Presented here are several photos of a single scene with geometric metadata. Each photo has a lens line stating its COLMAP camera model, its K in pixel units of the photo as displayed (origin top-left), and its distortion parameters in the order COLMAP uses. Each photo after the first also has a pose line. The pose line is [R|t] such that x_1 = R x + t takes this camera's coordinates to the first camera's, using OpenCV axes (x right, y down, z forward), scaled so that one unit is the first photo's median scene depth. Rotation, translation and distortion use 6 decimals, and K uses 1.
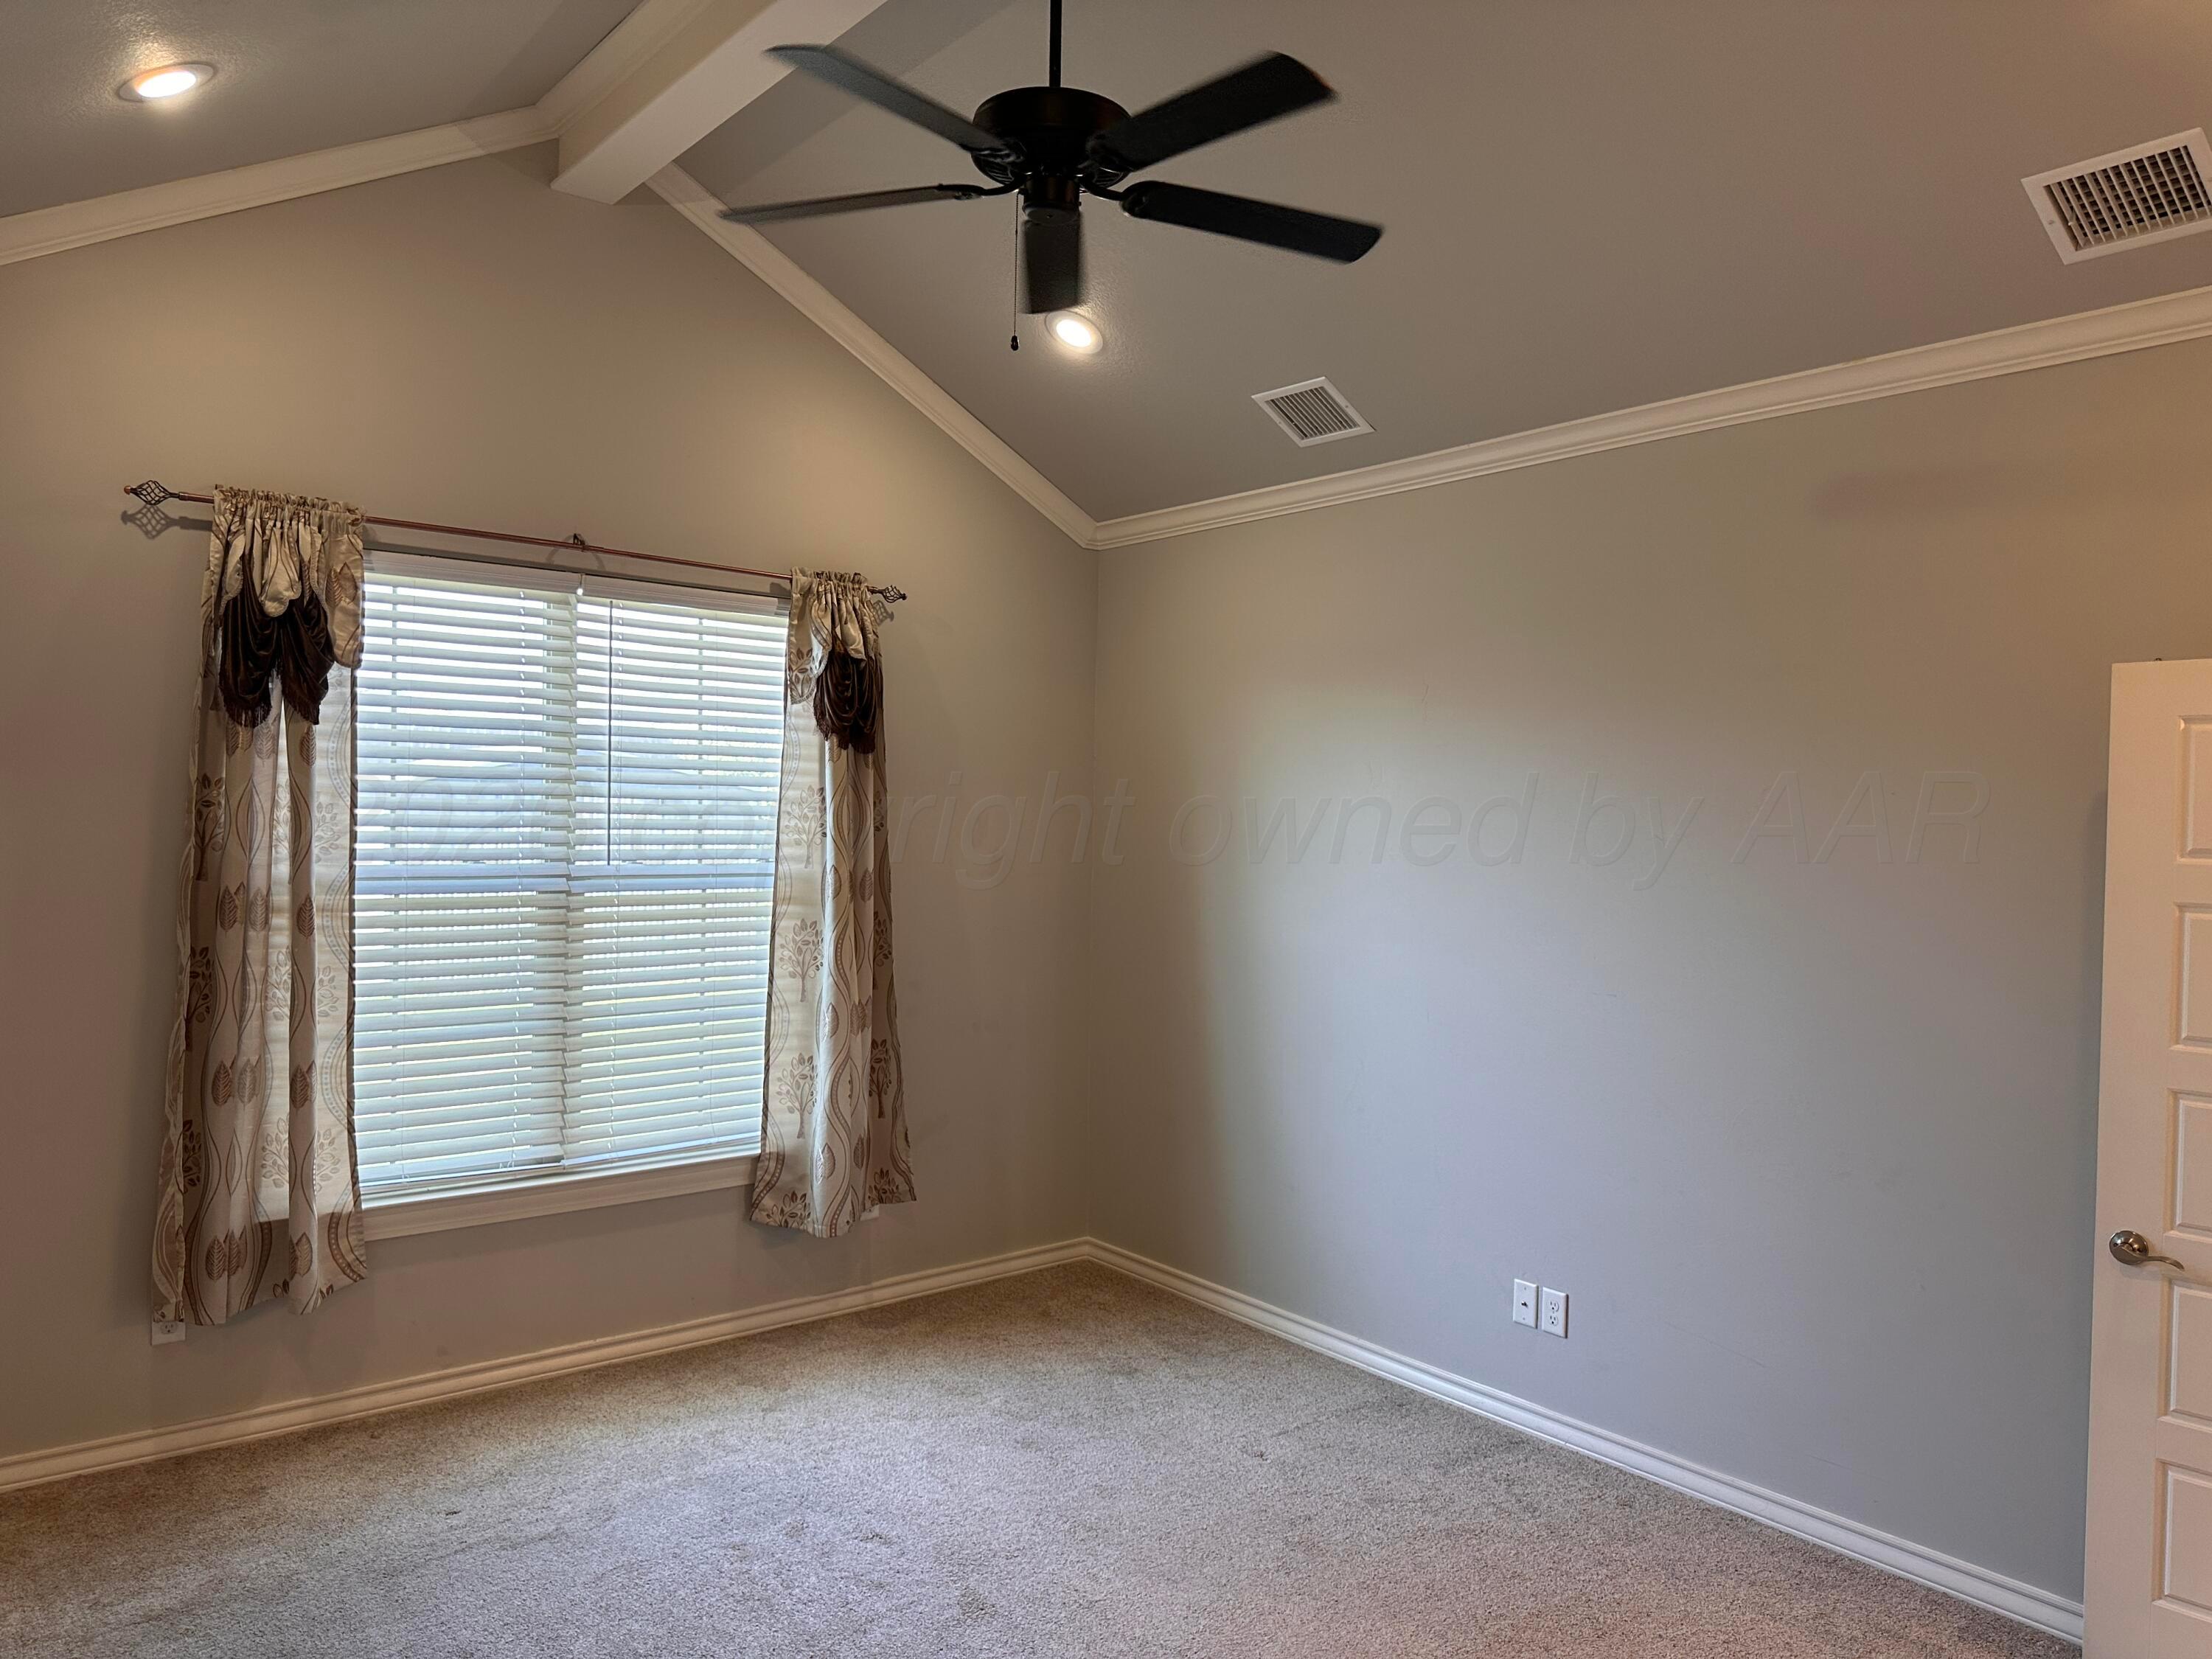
lens RADIAL K [[1524.4, 0, 1106.0], [0, 1524.4, 829.5], [0, 0, 1]] dist [0.007346, 0.000896]
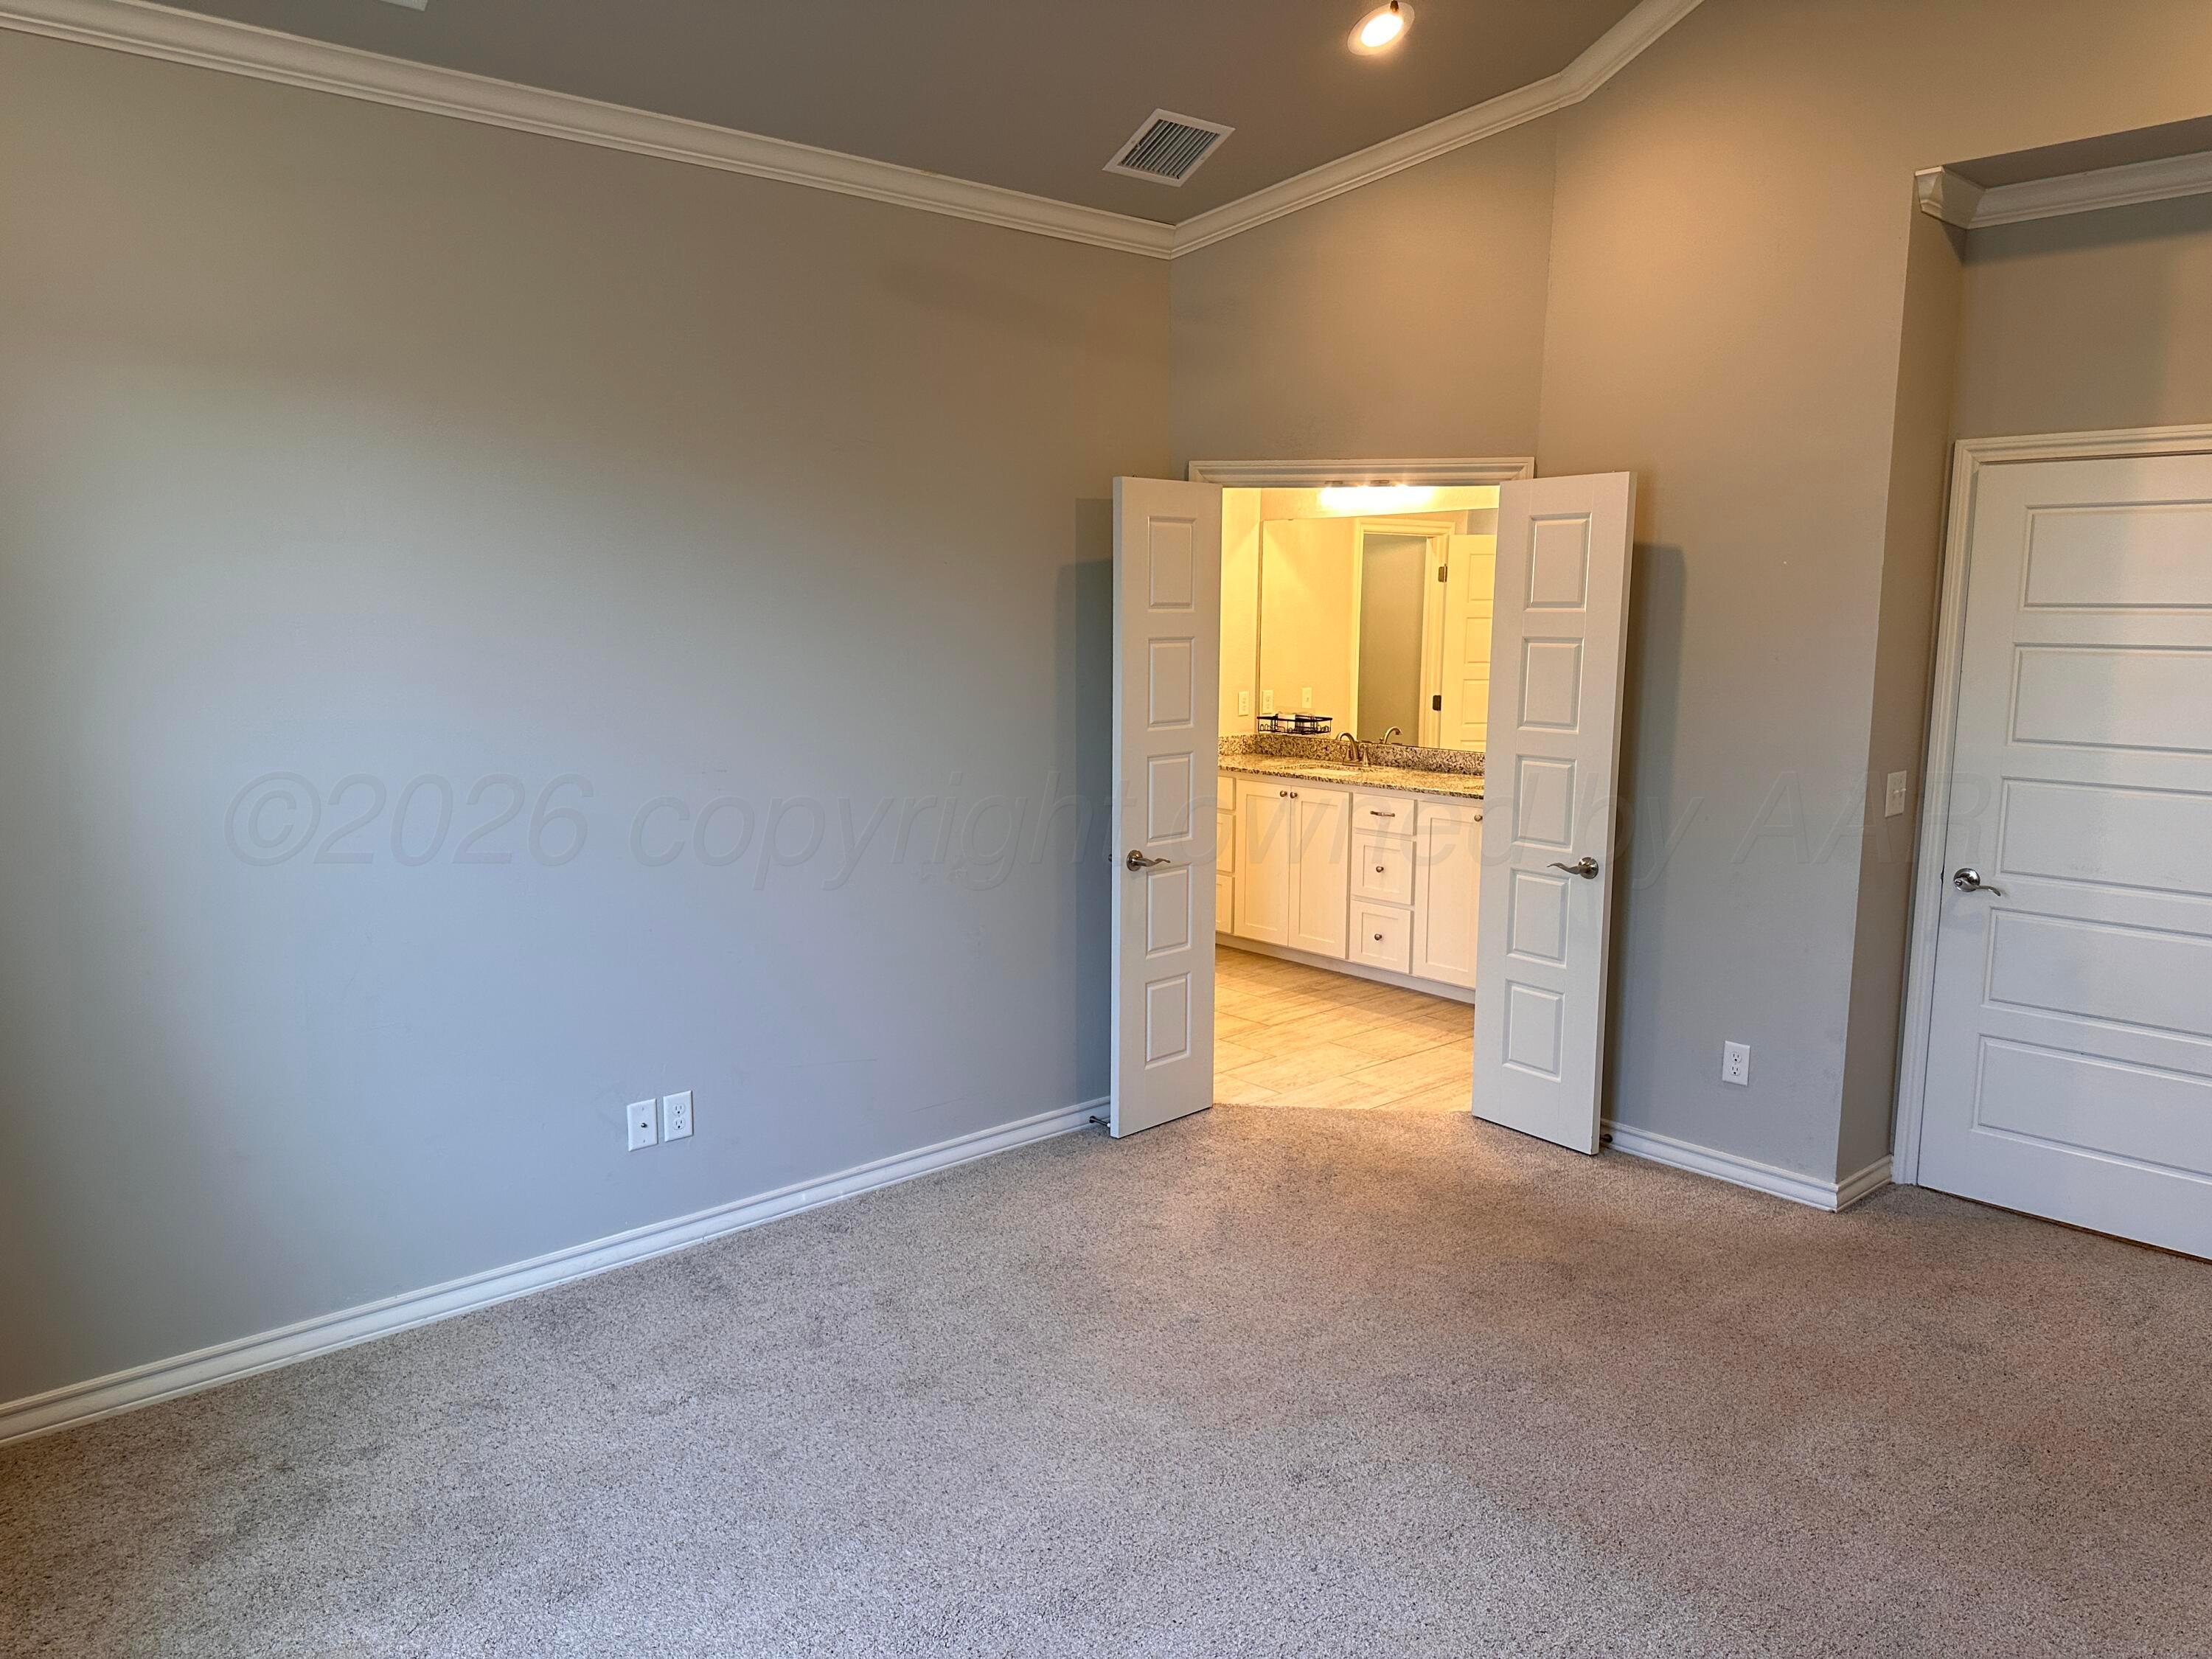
lens RADIAL K [[1563.2, 0, 1106.0], [0, 1563.2, 829.5], [0, 0, 1]] dist [0.004689, -0.002164]
pose [[-0.057617, -0.167303, 0.984220, -0.639231], [-0.000711, 0.985865, 0.167541, -0.018832], [-0.998338, 0.008954, -0.056922, 0.792792]]
